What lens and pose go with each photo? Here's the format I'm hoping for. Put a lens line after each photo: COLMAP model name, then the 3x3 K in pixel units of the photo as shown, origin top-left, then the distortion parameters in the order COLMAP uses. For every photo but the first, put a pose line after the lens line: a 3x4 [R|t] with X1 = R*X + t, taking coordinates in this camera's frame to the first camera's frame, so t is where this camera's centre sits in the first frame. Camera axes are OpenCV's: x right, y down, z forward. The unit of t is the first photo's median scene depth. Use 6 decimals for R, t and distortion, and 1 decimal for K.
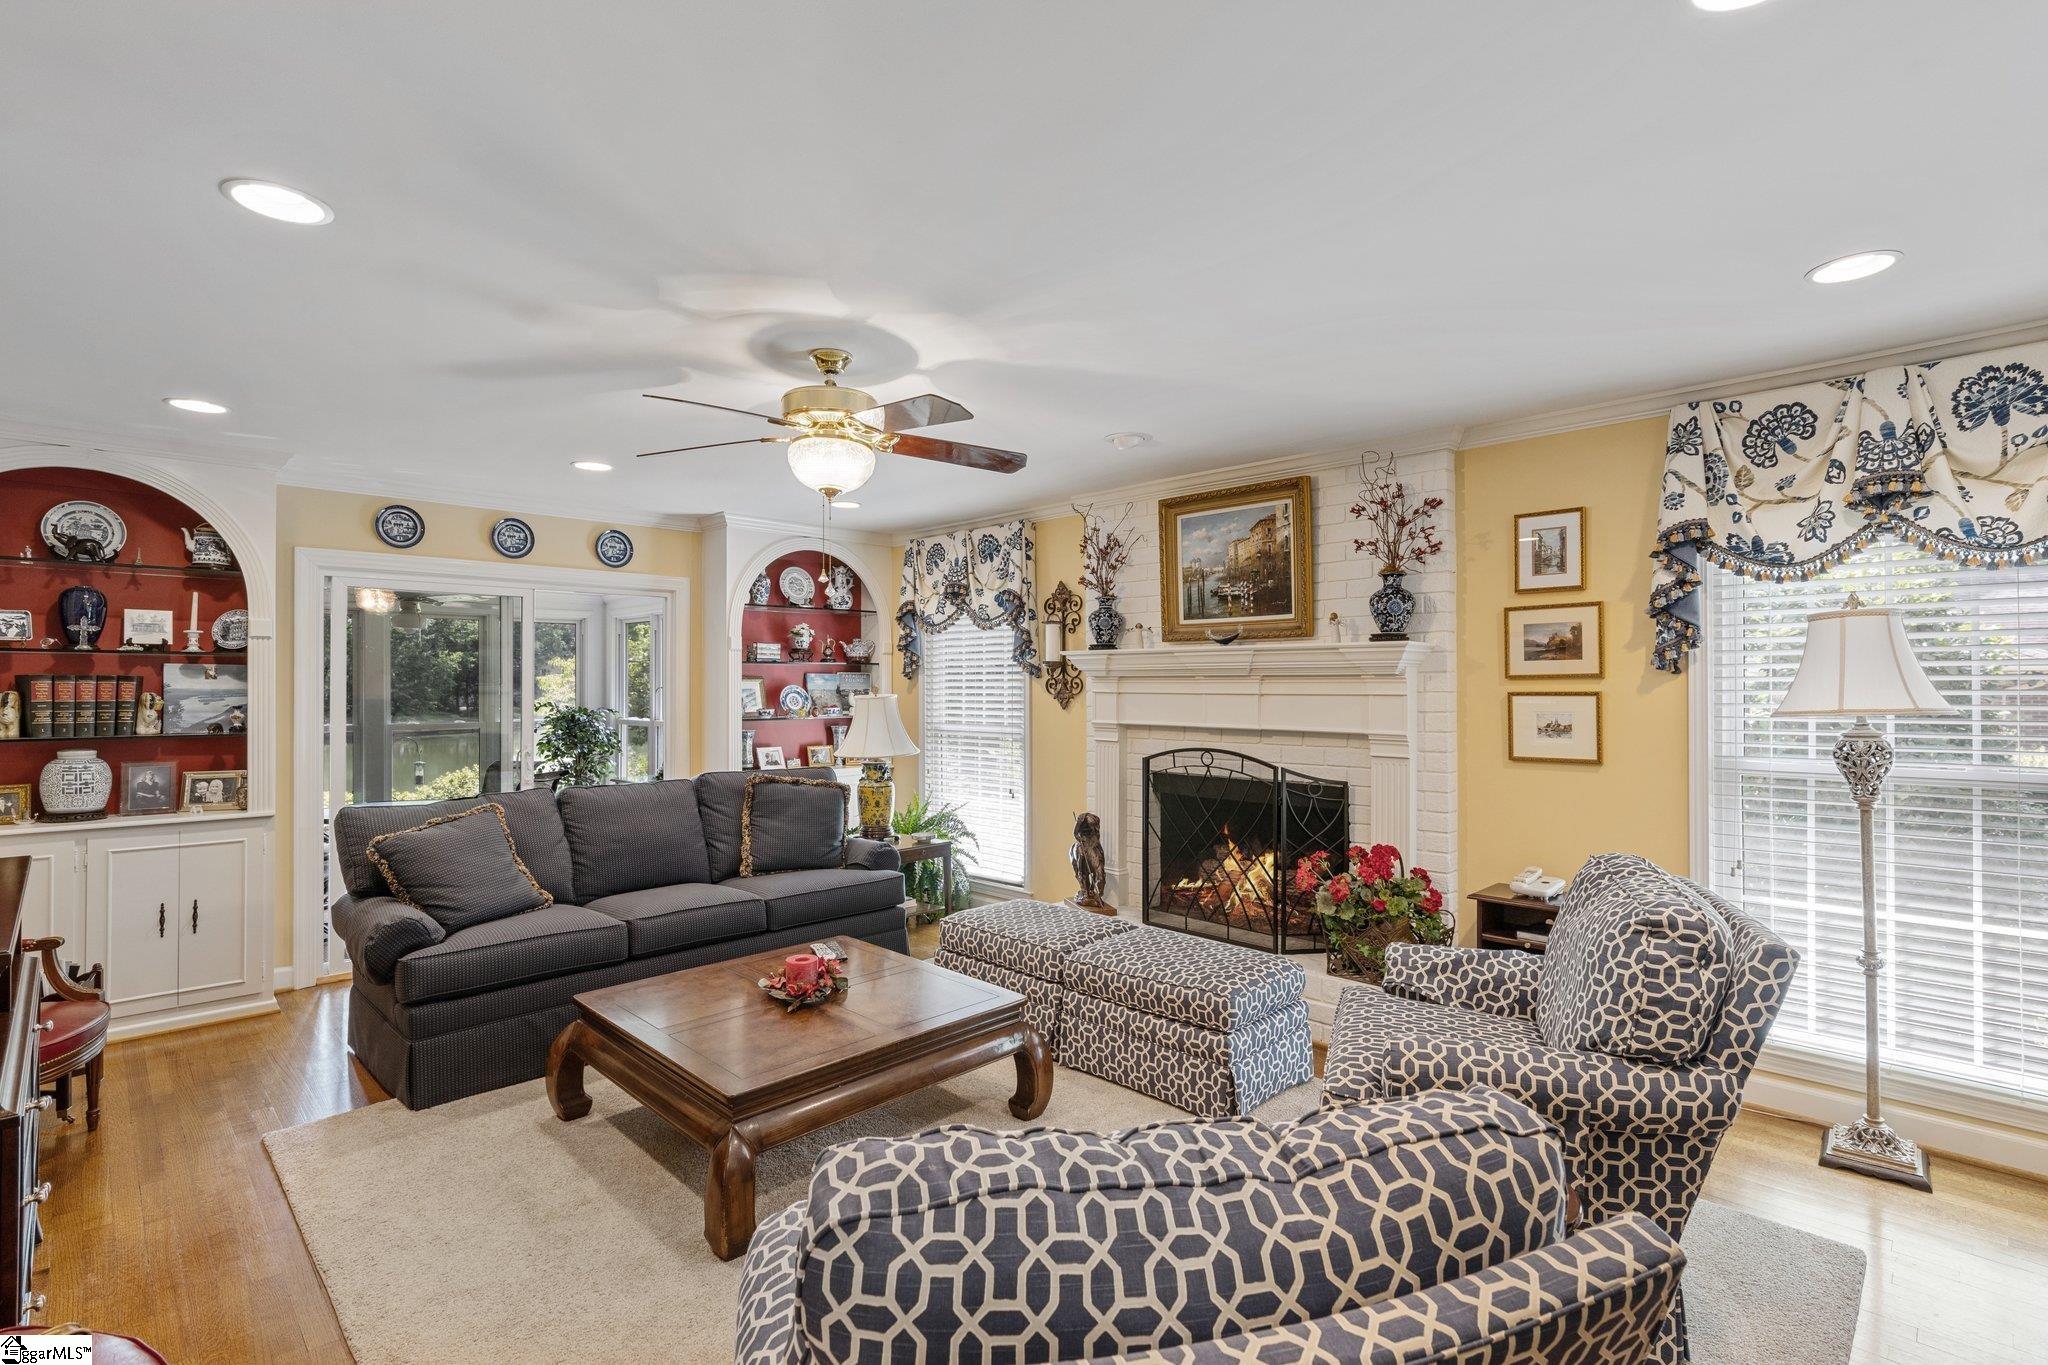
lens RADIAL K [[960.3, 0, 1024.0], [0, 960.3, 682.5], [0, 0, 1]] dist [-0.015755, -0.000712]
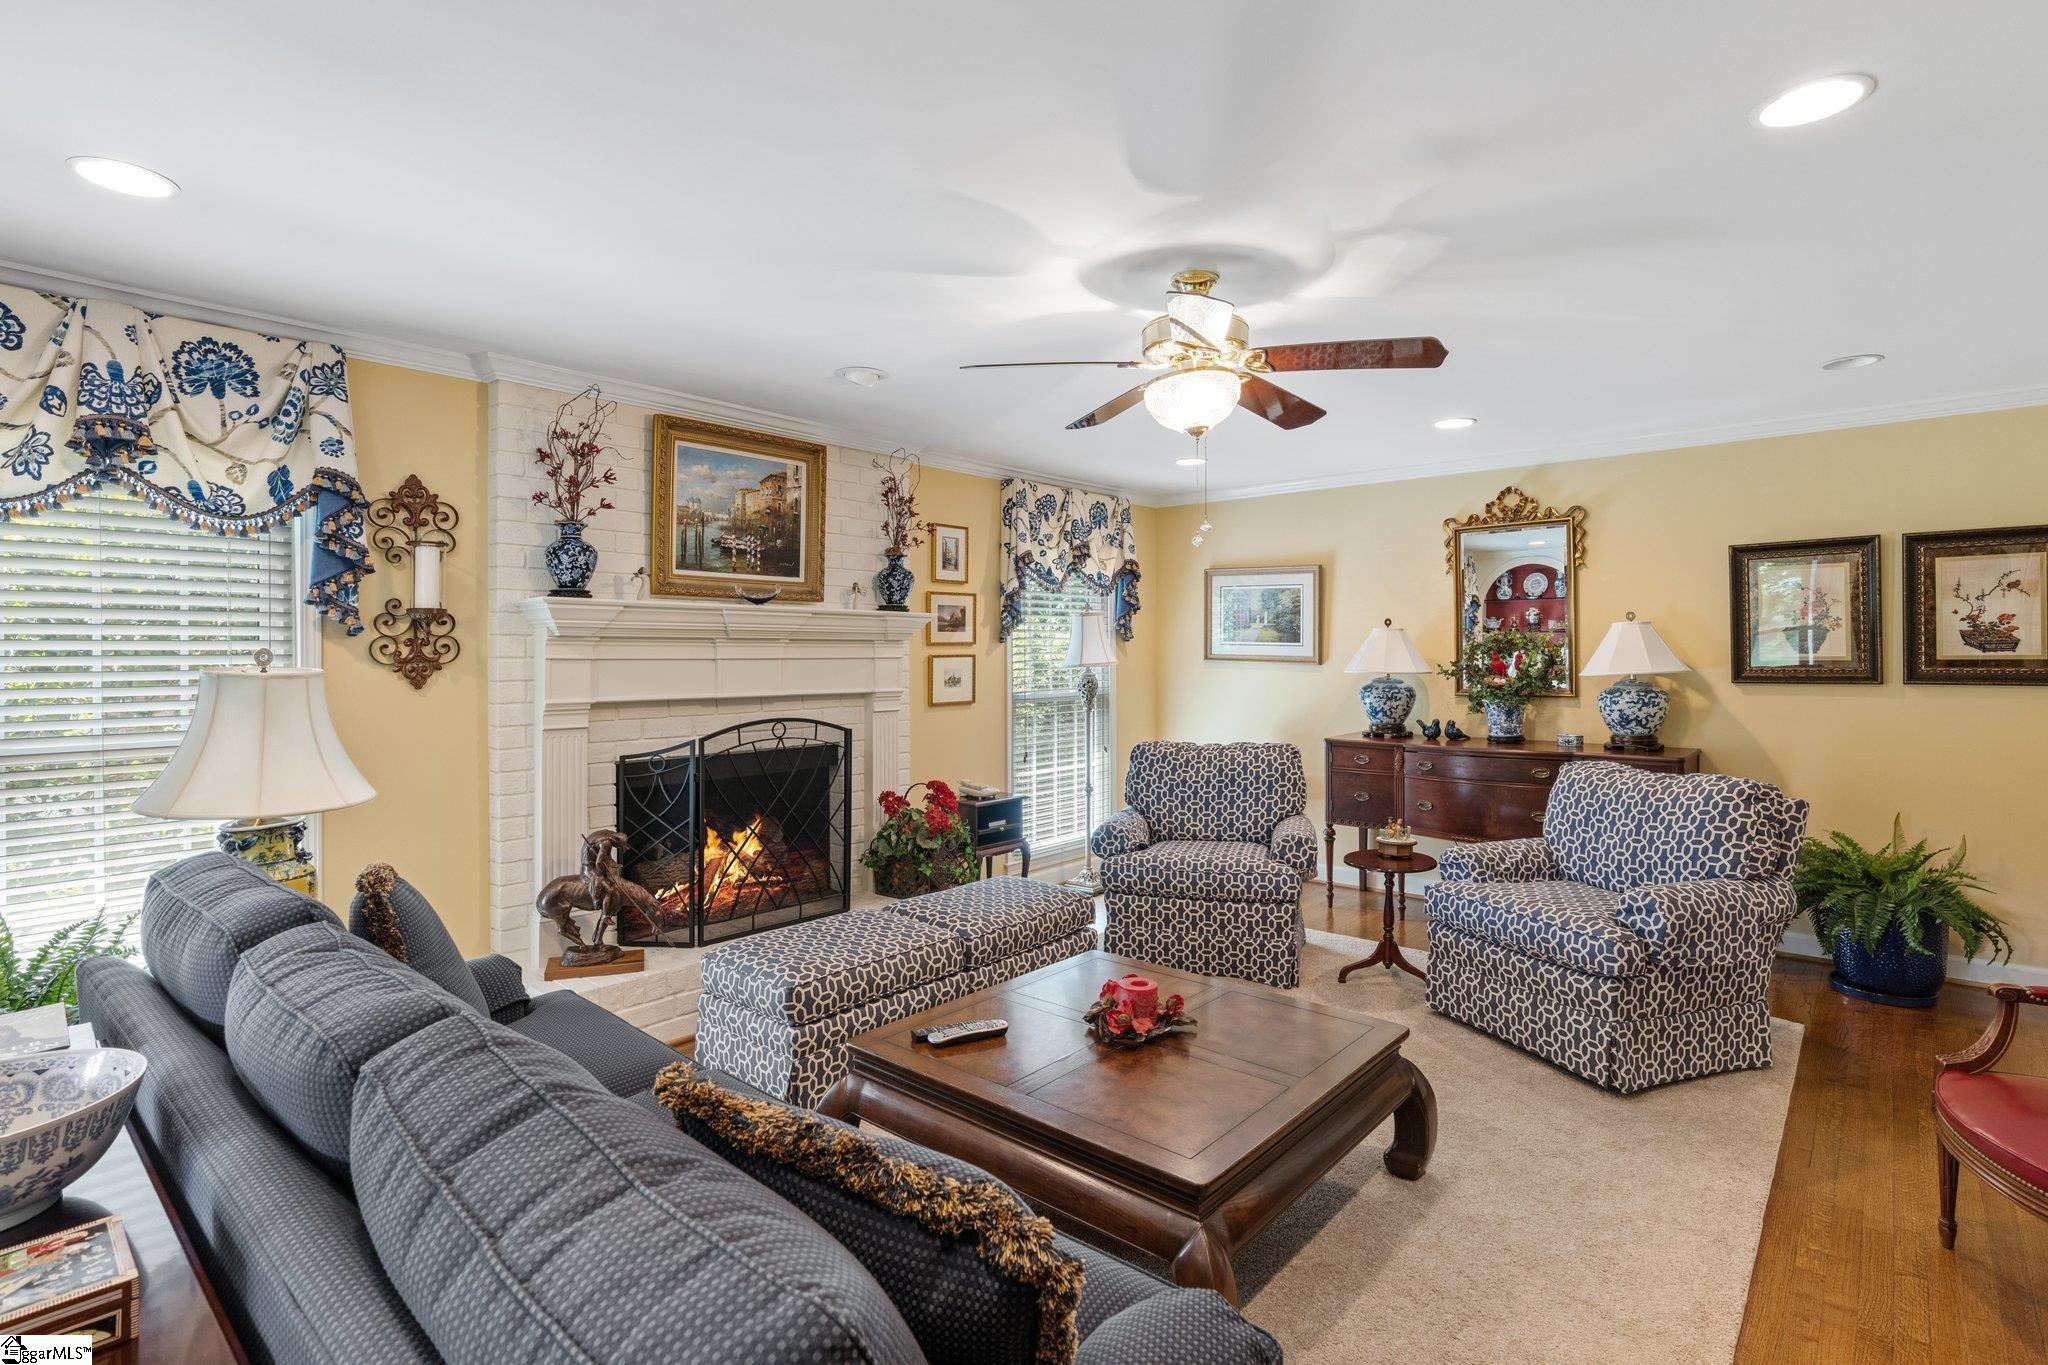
lens RADIAL K [[994.2, 0, 1024.0], [0, 994.2, 682.5], [0, 0, 1]] dist [0.000353, 0.035714]
pose [[-0.059846, -0.034255, 0.997620, -0.709172], [-0.005957, 0.999405, 0.033959, 0.000622], [-0.998190, -0.003910, -0.060014, 0.763664]]
